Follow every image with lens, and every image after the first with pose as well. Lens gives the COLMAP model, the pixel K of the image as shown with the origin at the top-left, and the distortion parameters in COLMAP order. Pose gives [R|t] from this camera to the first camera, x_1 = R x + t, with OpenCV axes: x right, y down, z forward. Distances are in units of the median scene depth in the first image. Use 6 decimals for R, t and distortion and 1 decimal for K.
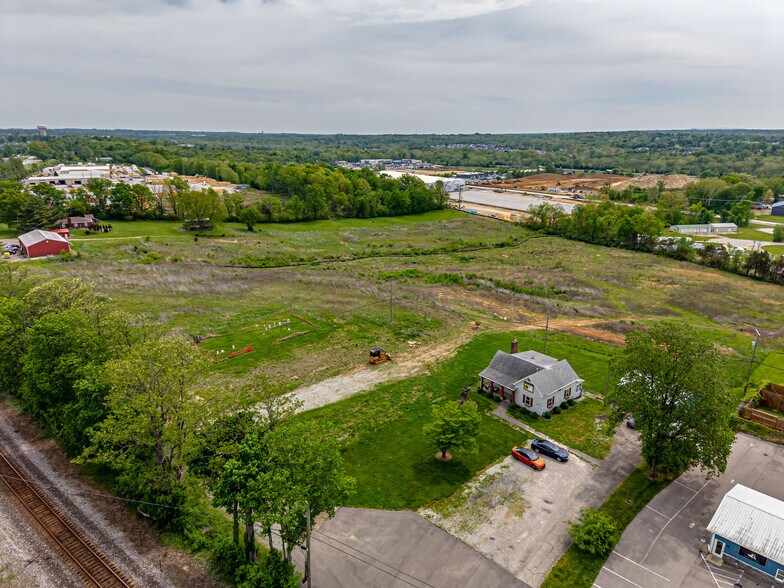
lens RADIAL K [[499.1, 0, 393.3], [0, 499.1, 300.8], [0, 0, 1]] dist [0.255728, -0.257691]
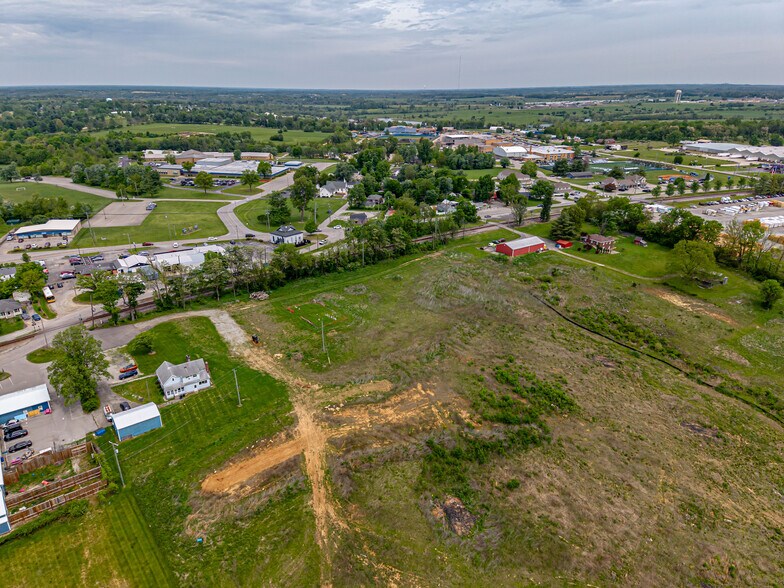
lens RADIAL K [[499.1, 0, 393.3], [0, 499.1, 300.8], [0, 0, 1]] dist [0.255728, -0.257691]
pose [[-0.108521, 0.380106, -0.918555, 0.947786], [-0.306846, 0.866084, 0.394645, -0.543029], [0.945552, 0.324682, 0.022646, 0.861469]]
